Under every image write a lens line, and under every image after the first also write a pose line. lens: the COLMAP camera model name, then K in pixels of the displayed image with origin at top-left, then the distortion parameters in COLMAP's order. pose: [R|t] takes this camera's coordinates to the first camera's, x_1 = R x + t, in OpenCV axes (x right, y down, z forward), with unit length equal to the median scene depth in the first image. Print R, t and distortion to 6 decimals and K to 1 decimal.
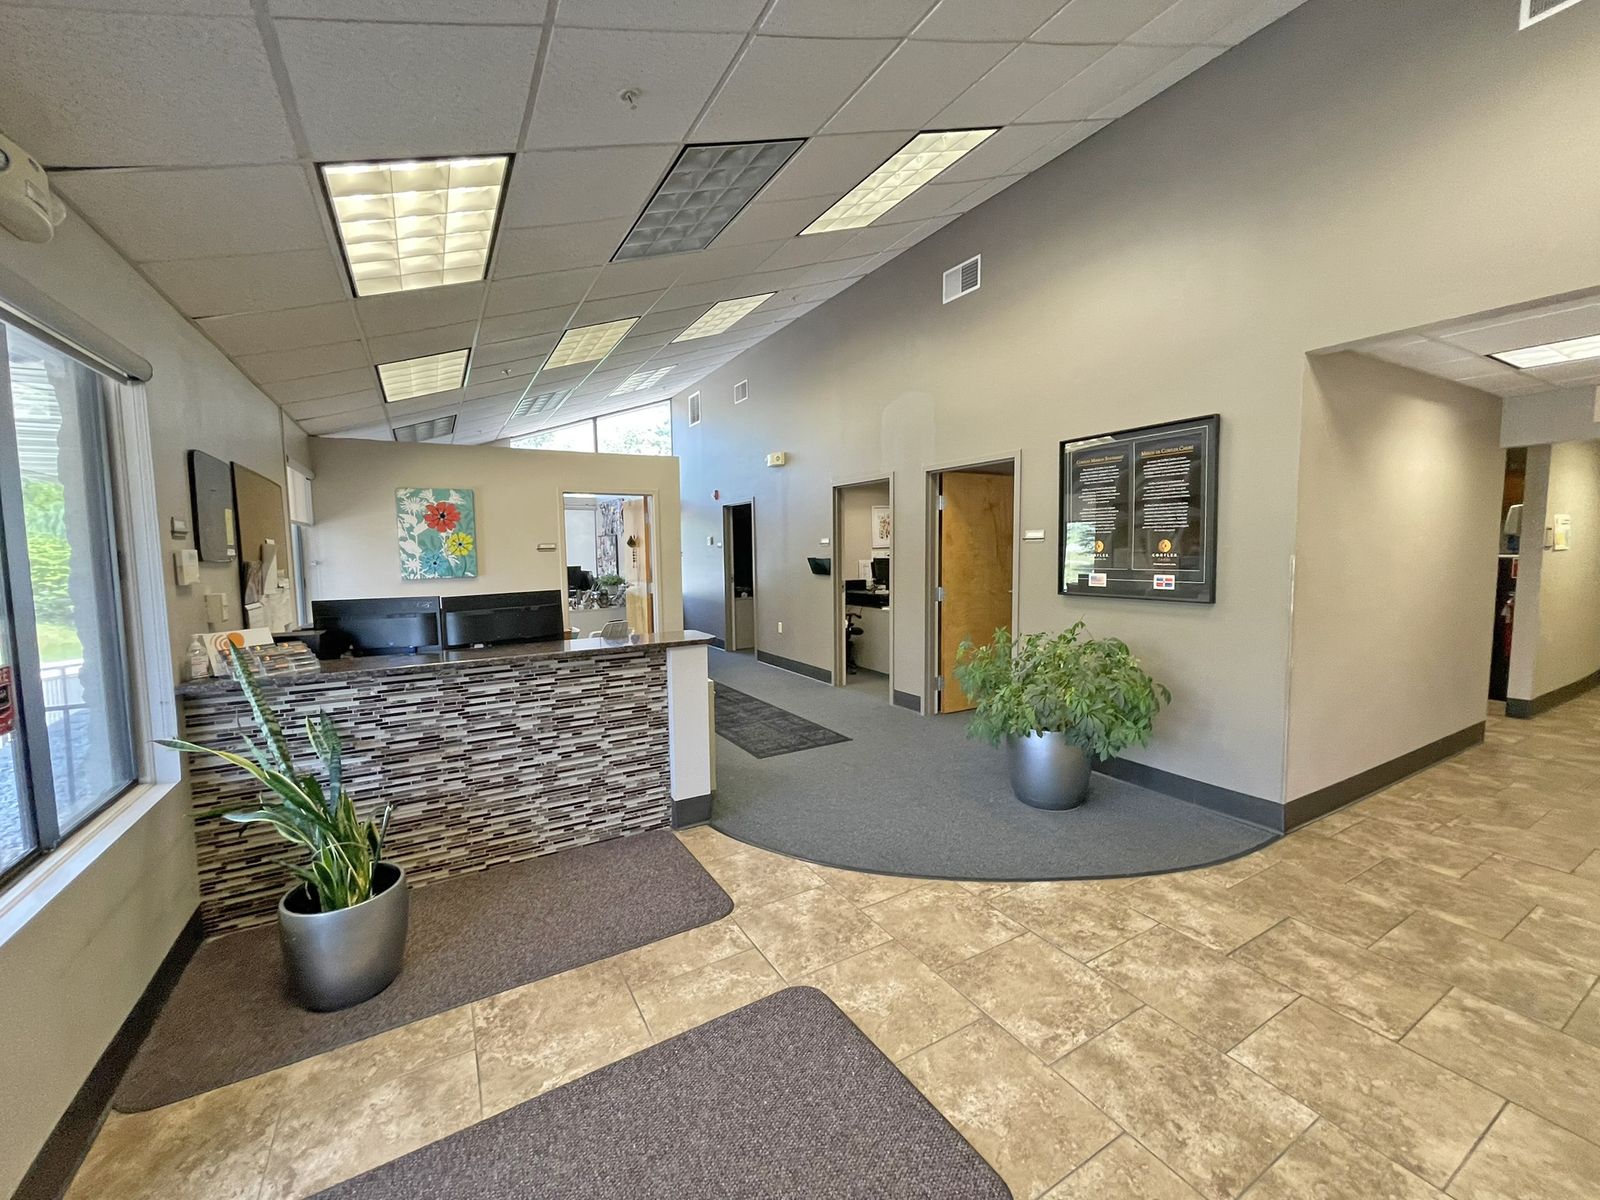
lens RADIAL K [[643.4, 0, 804.7], [0, 643.4, 593.0], [0, 0, 1]] dist [-0.001339, -0.000497]
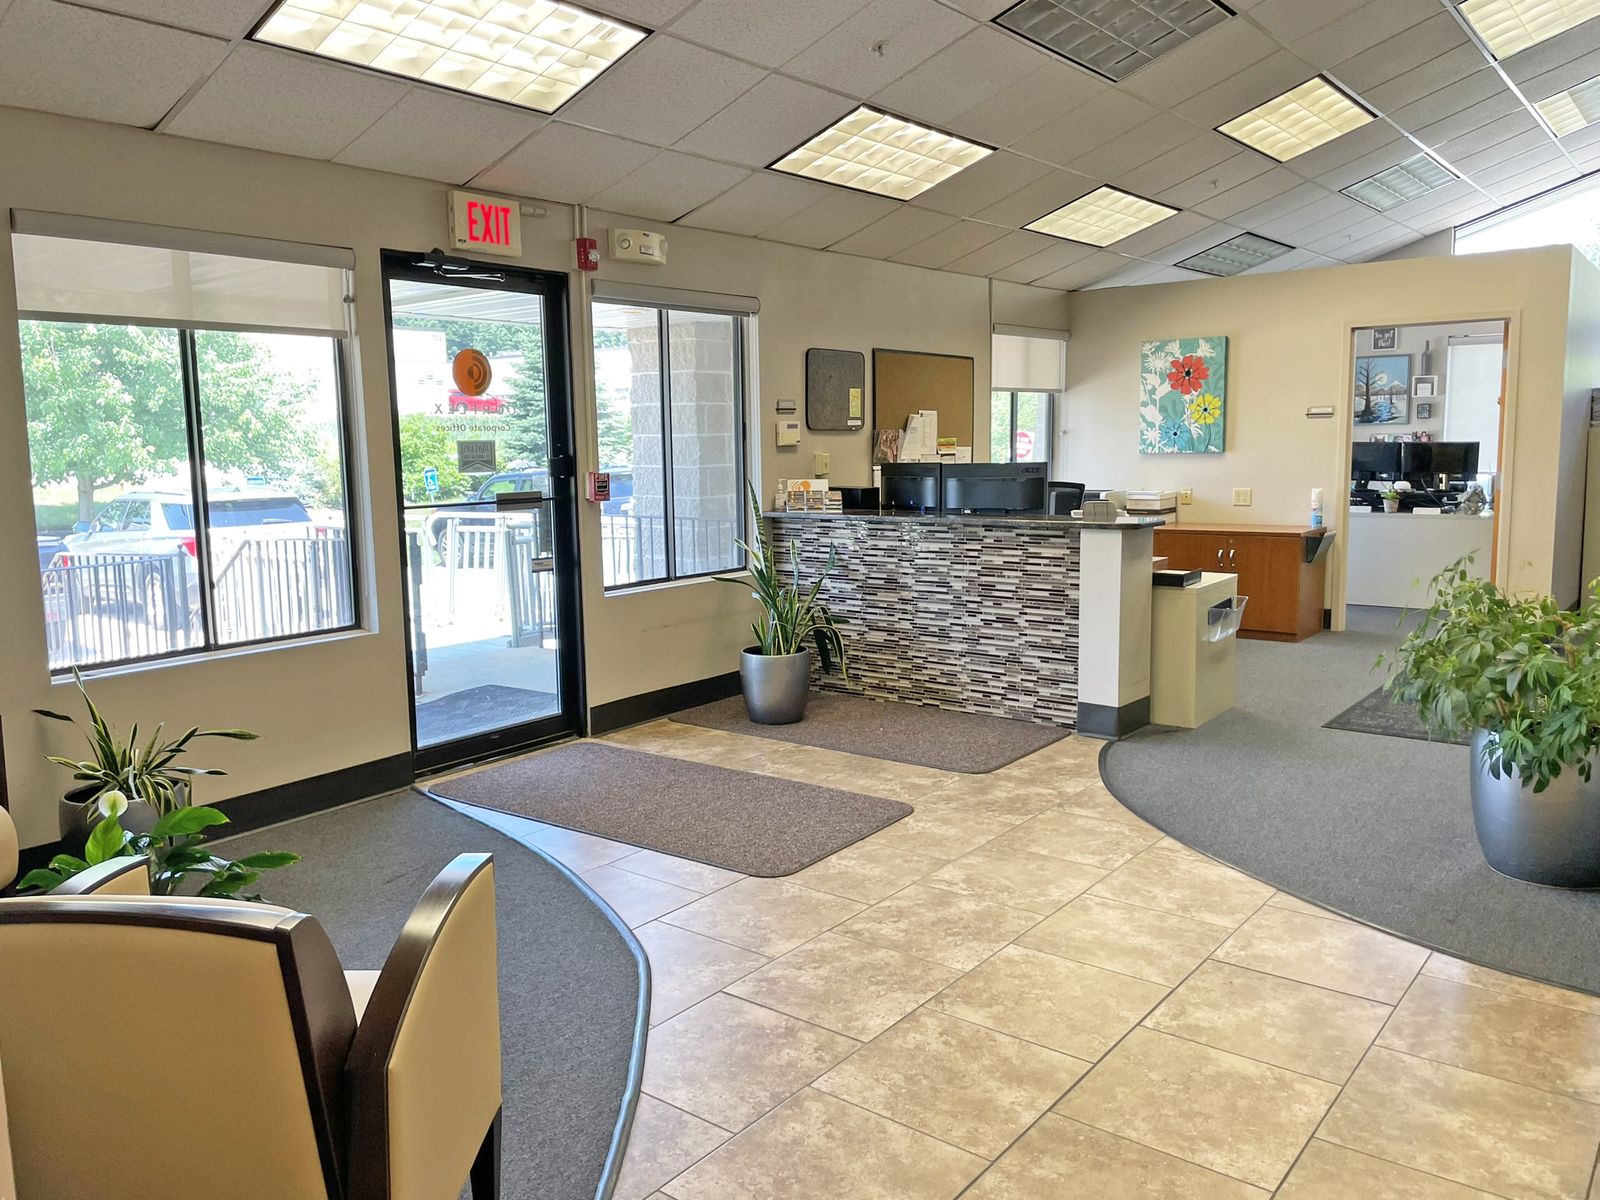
lens RADIAL K [[1228.7, 0, 796.4], [0, 1228.7, 591.9], [0, 0, 1]] dist [0.001674, -0.012513]
pose [[0.360086, 0.127388, -0.924181, 1.298607], [-0.054014, 0.991818, 0.115666, -0.004913], [0.931354, 0.008269, 0.364020, 0.009472]]
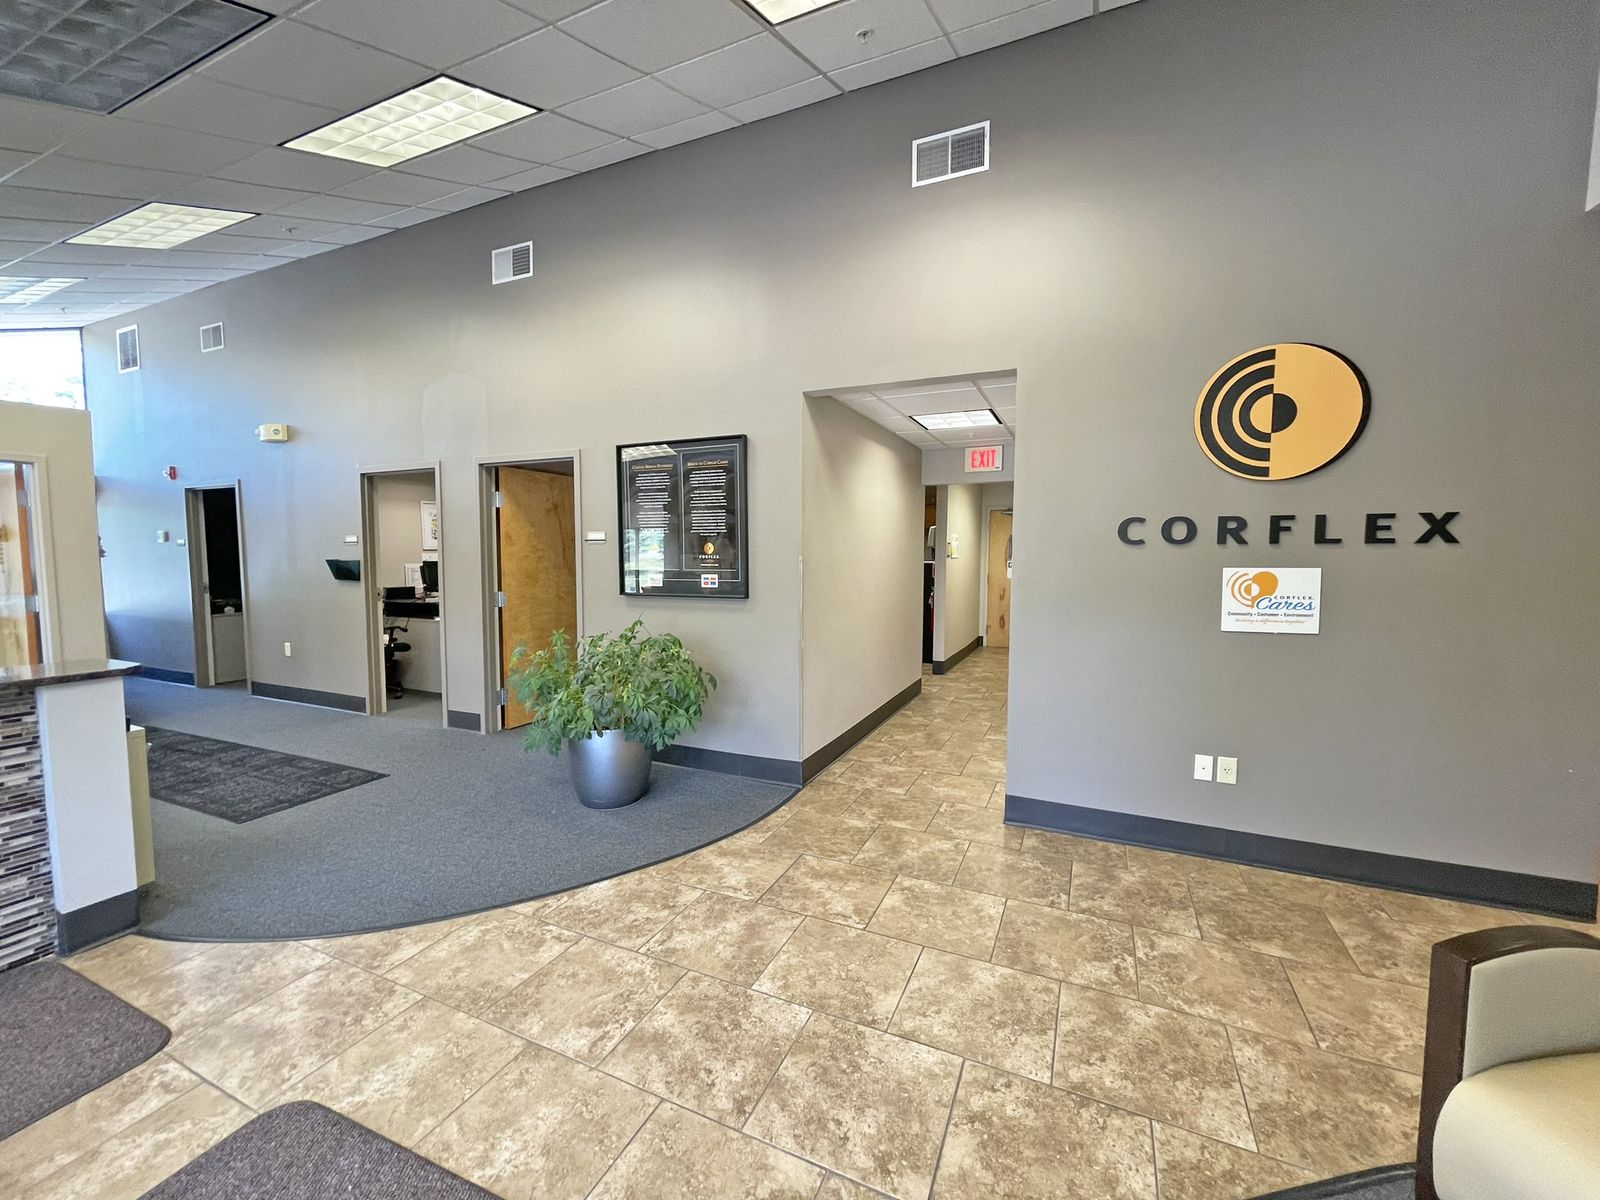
lens RADIAL K [[643.4, 0, 801.6], [0, 643.4, 593.3], [0, 0, 1]] dist [-0.001339, -0.000497]
pose [[0.814479, -0.021229, 0.579804, 0.048850], [0.027907, 0.999607, -0.002603, 0.012801], [-0.579521, 0.018301, 0.814752, 0.001919]]
